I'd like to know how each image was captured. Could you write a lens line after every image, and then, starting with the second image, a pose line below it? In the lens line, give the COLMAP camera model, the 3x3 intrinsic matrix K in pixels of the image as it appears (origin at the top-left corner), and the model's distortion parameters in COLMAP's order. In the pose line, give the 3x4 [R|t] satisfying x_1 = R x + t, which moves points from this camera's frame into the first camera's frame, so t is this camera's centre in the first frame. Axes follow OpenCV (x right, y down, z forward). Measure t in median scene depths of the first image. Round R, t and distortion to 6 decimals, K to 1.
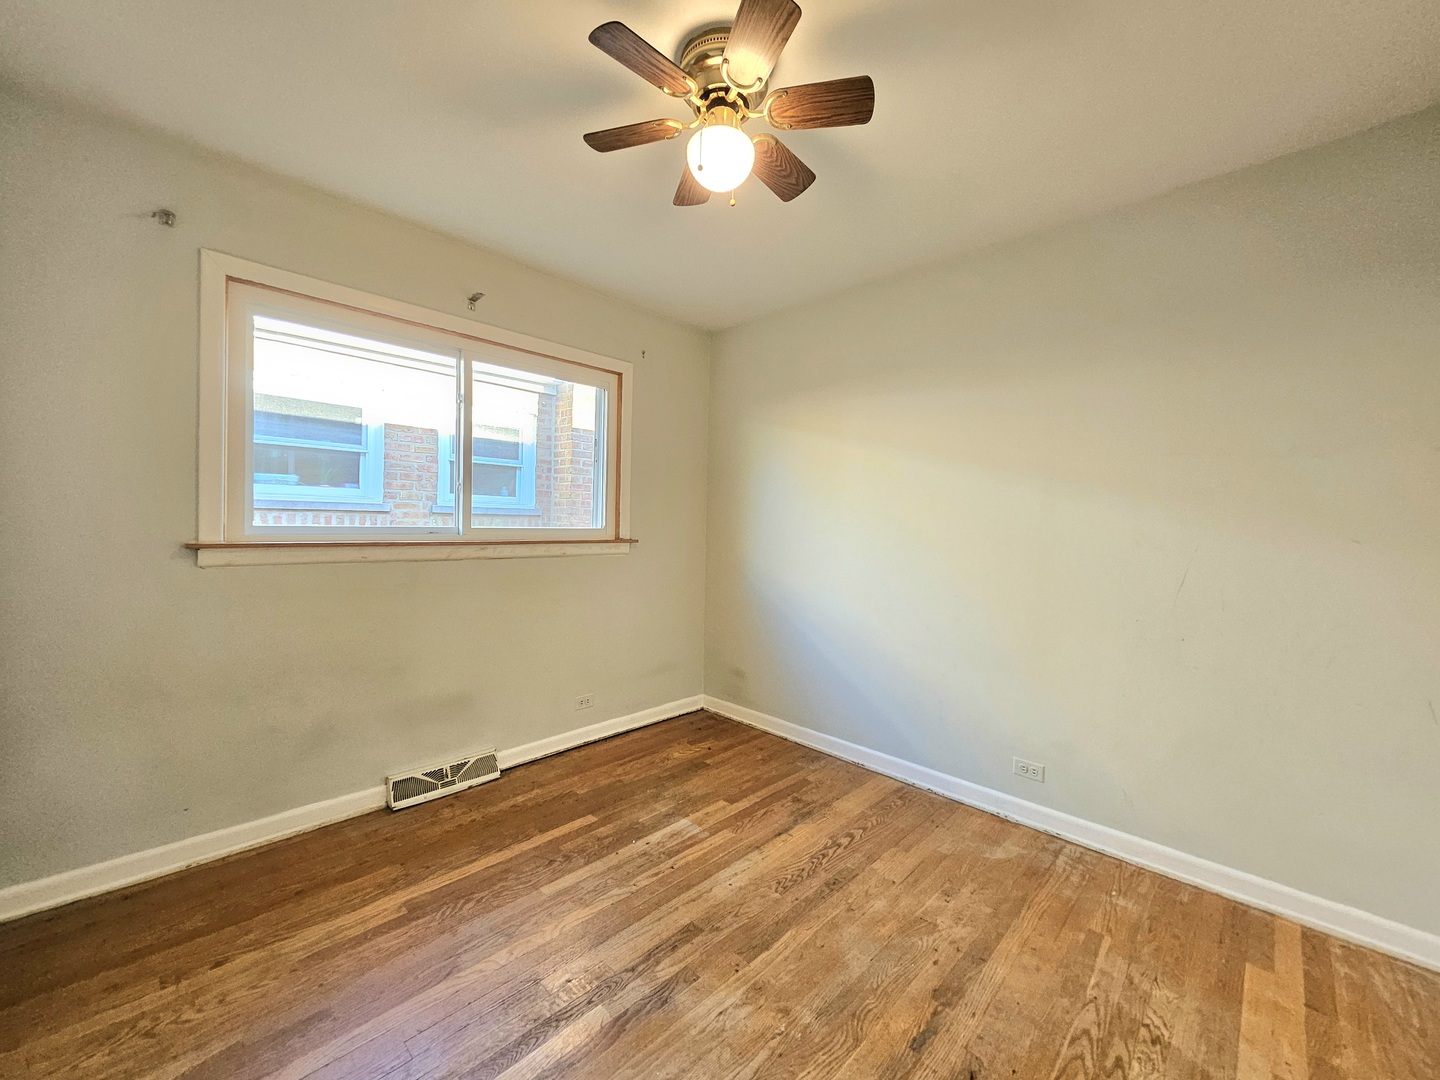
lens RADIAL K [[574.4, 0, 712.3], [0, 574.4, 535.1], [0, 0, 1]] dist [0.000917, -0.000570]
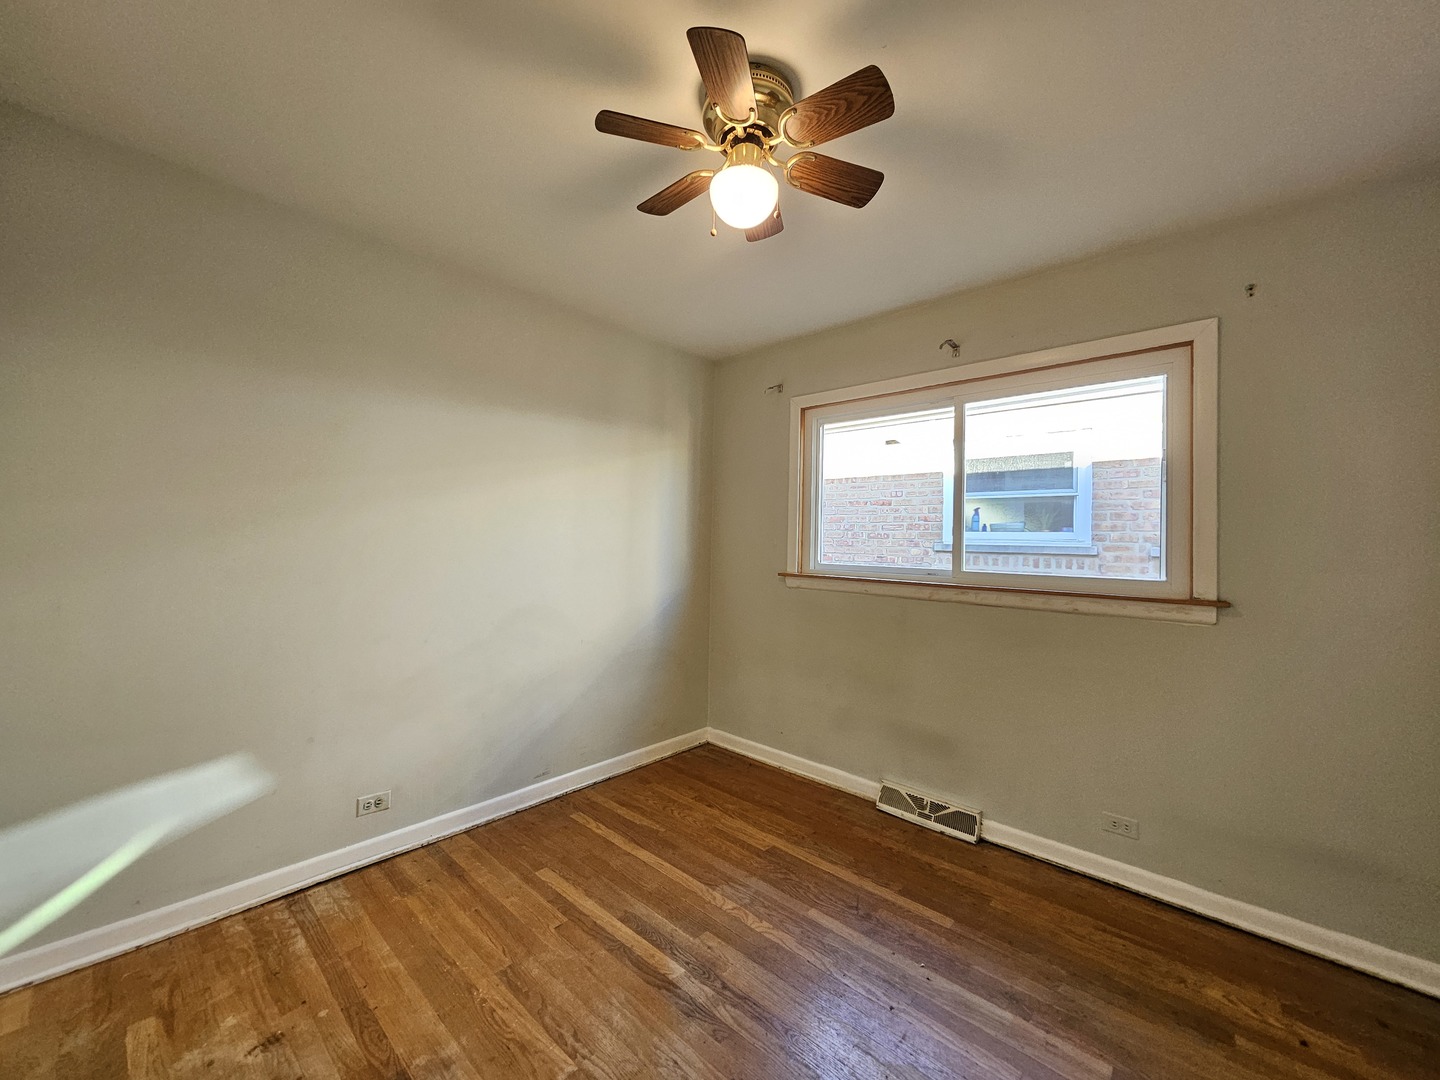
lens RADIAL K [[574.4, 0, 712.3], [0, 574.4, 535.1], [0, 0, 1]] dist [0.000917, -0.000570]
pose [[0.021594, -0.031652, -0.999266, 0.588471], [-0.044694, 0.998469, -0.032592, -0.024122], [0.998767, 0.045365, 0.020146, 0.572842]]
